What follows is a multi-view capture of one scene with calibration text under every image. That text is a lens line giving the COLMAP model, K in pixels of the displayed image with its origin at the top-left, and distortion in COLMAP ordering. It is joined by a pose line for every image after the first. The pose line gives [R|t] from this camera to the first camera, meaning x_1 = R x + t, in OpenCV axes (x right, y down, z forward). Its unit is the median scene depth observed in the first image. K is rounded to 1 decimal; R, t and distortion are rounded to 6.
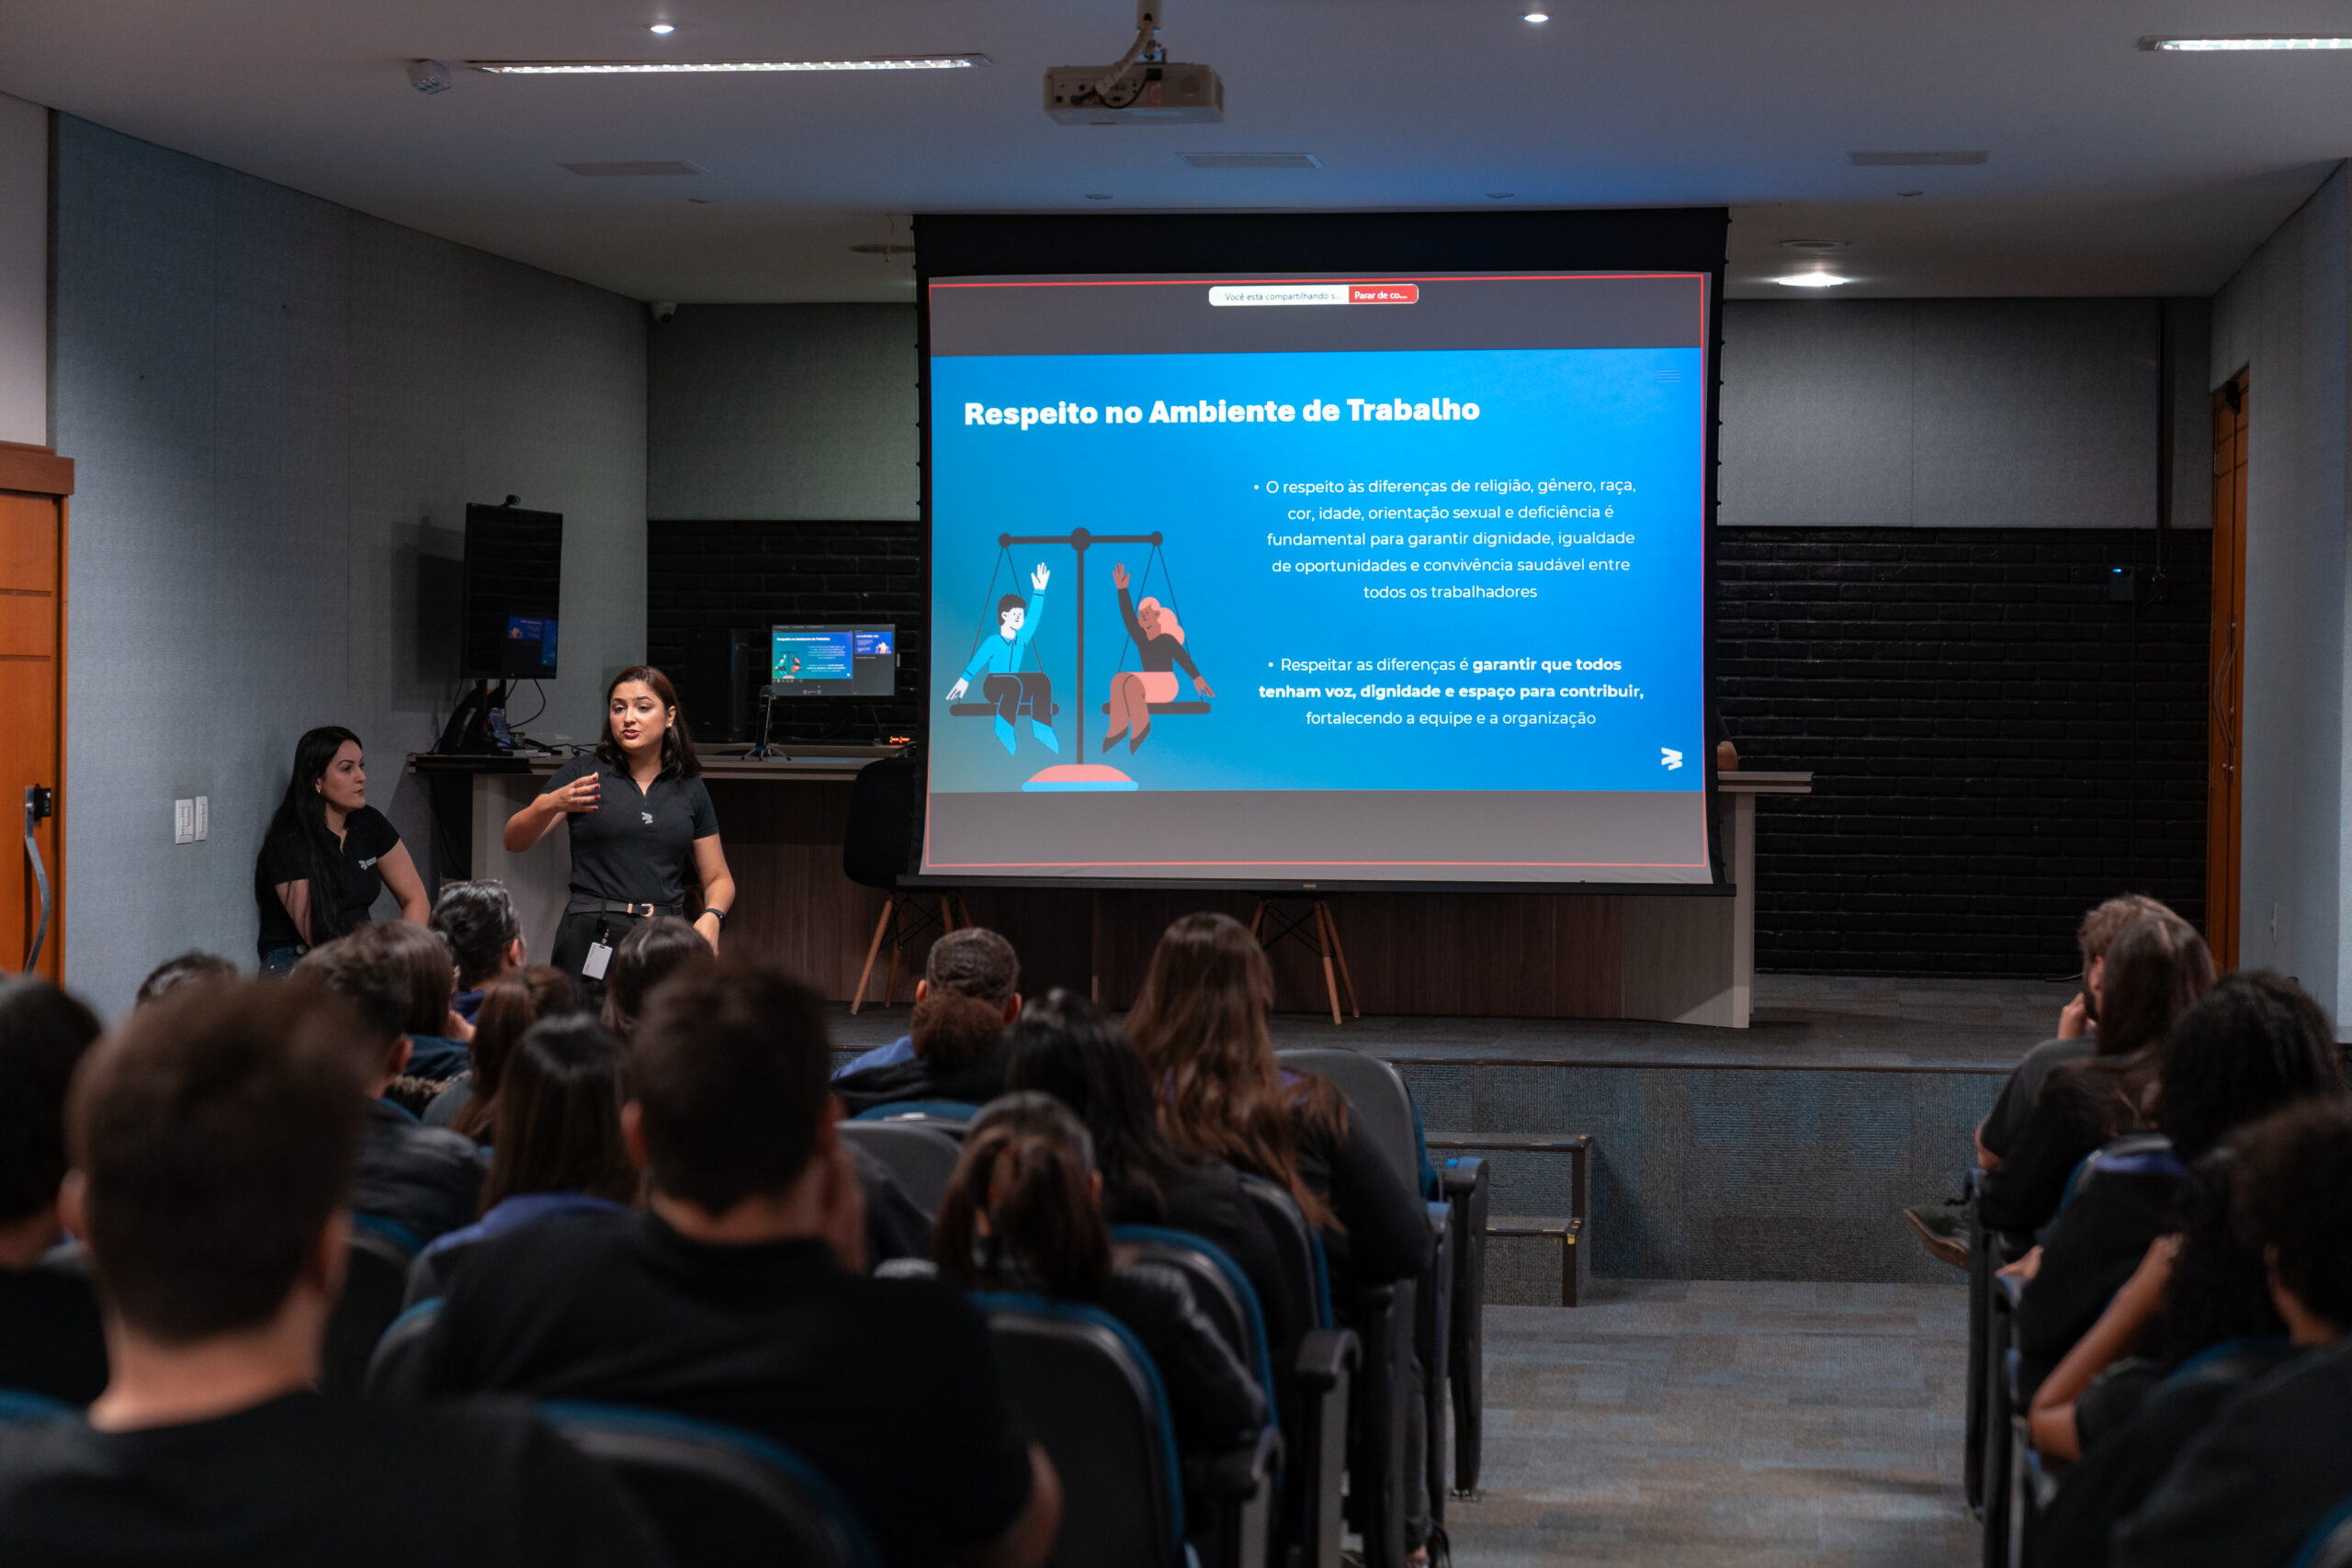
lens RADIAL K [[5202.7, 0, 1175.7], [0, 5202.7, 790.3], [0, 0, 1]] dist [-0.234138, 0.000000]
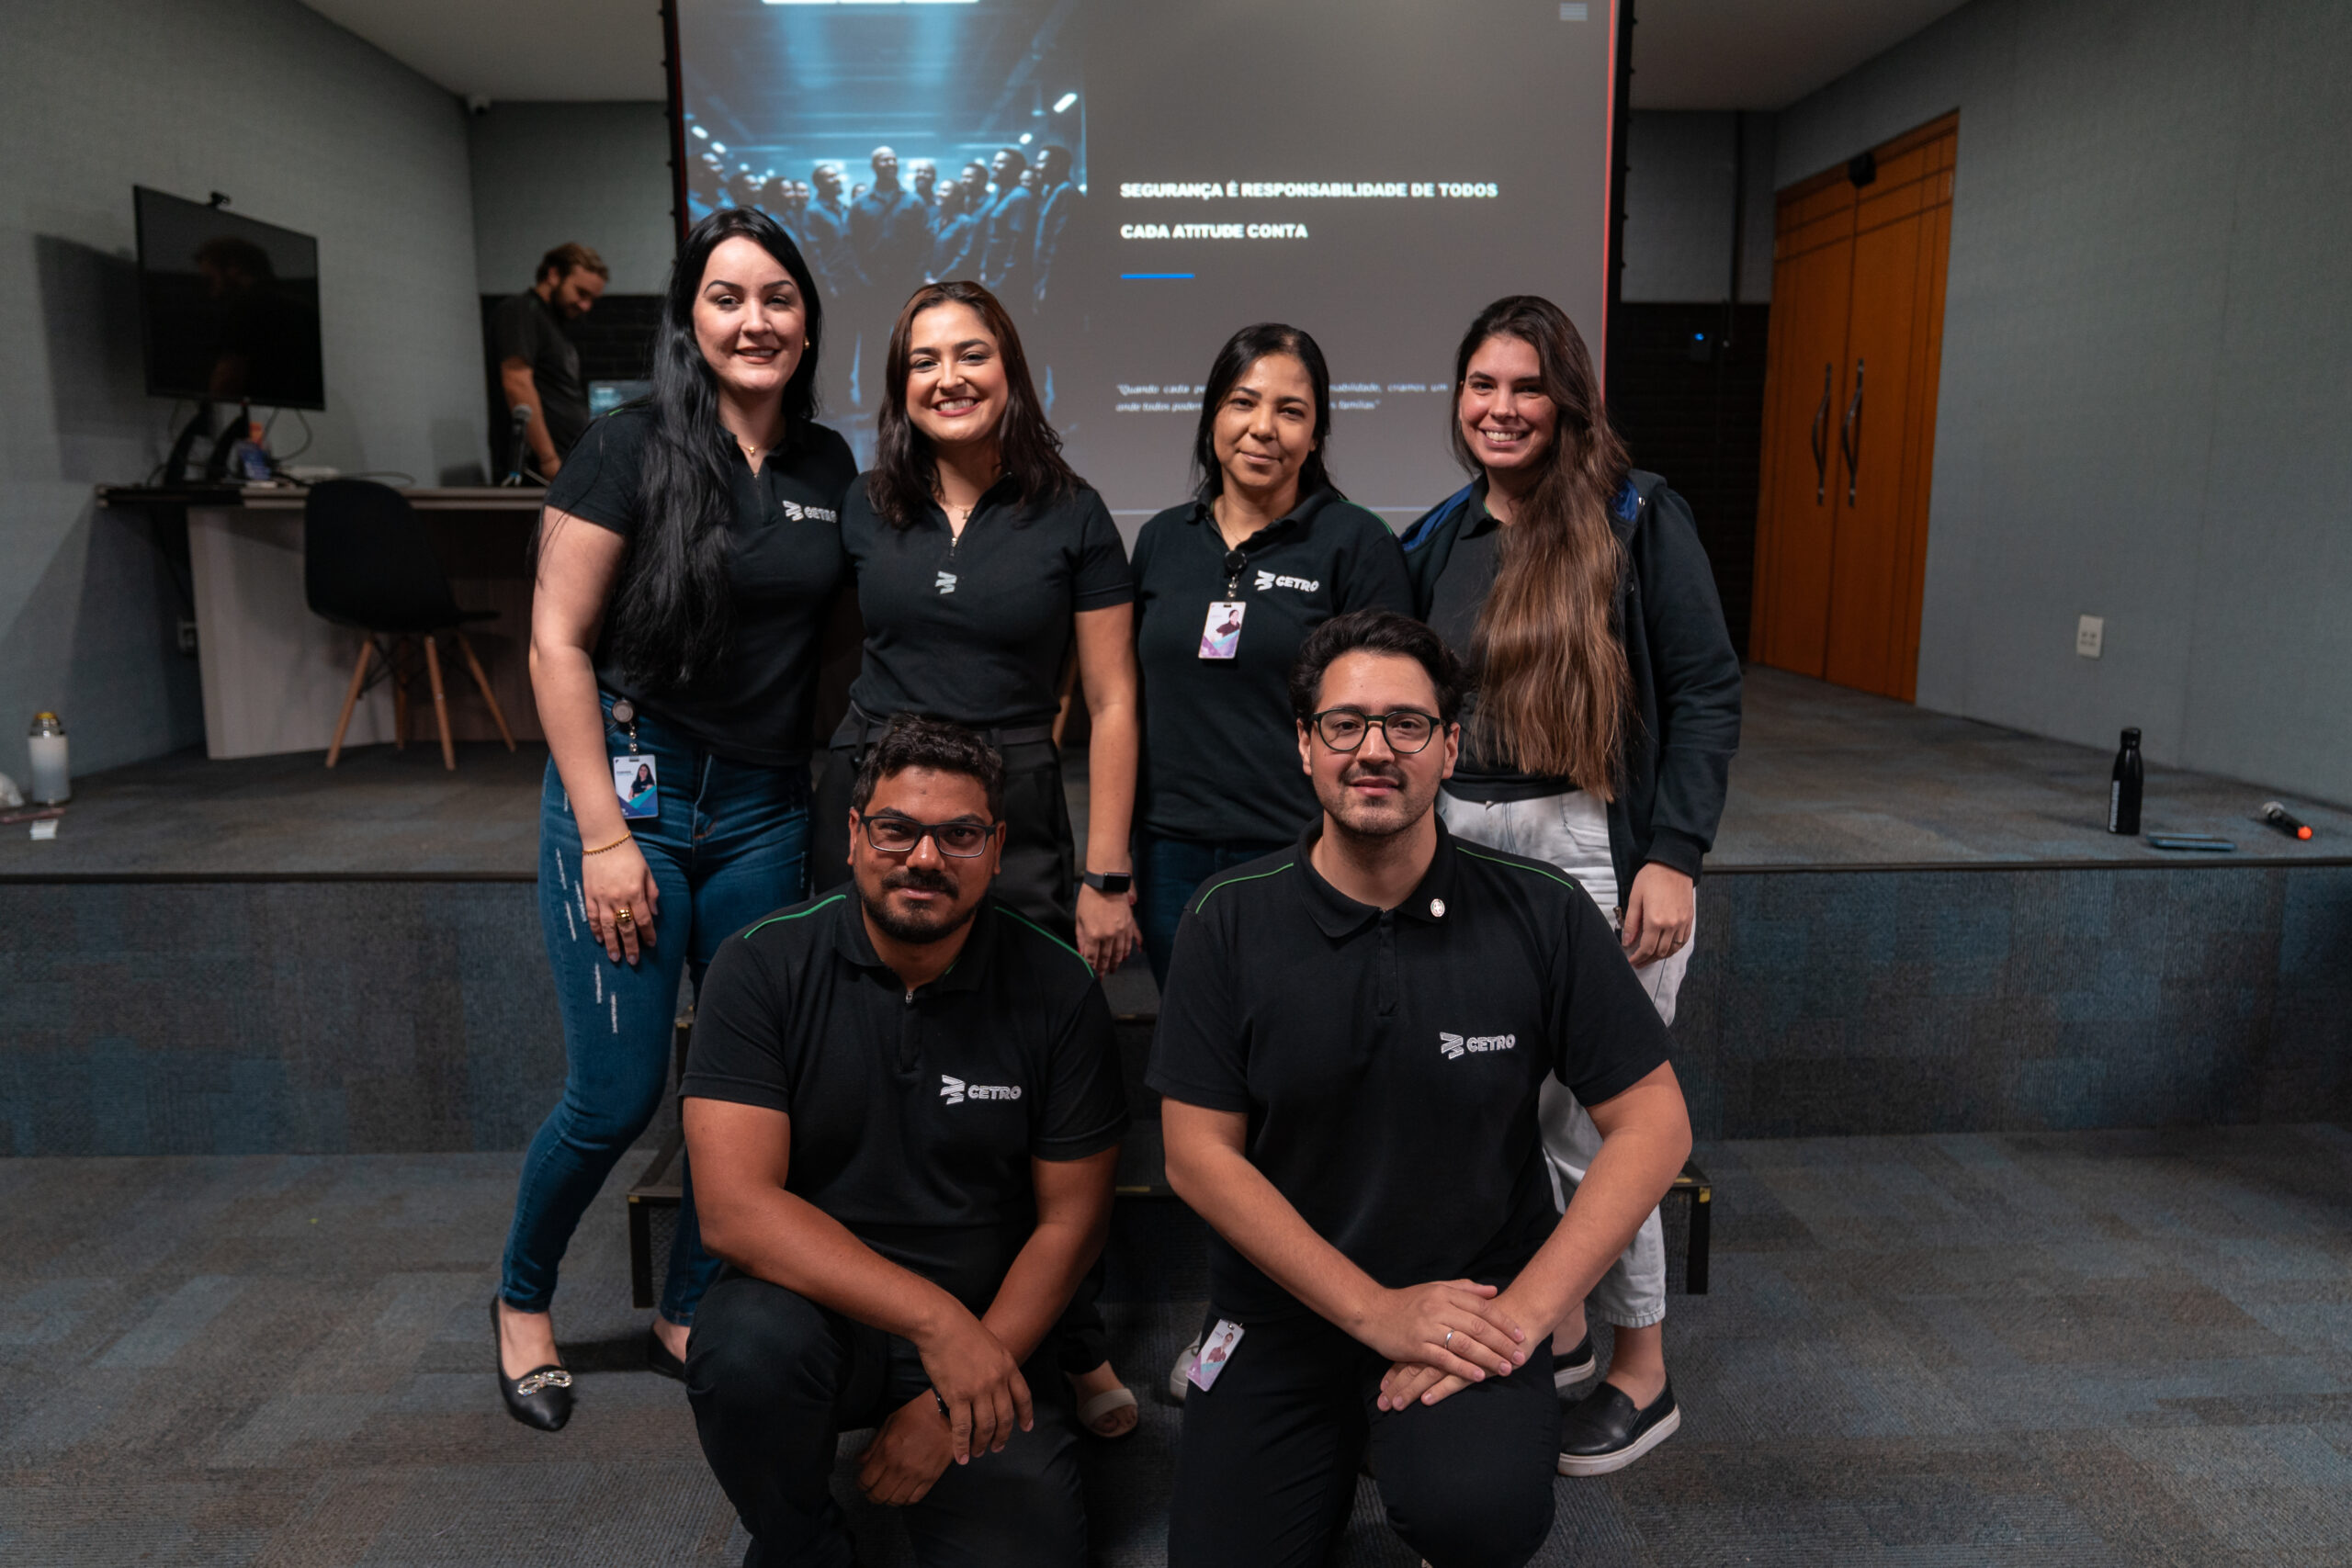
lens RADIAL K [[1666.8, 0, 1177.9], [0, 1666.8, 778.1], [0, 0, 1]] dist [-0.005069, -0.000049]
pose [[0.983866, -0.038295, 0.174761, -0.020368], [0.012411, 0.989079, 0.146864, 0.003089], [-0.178477, -0.142325, 0.973596, 0.721855]]
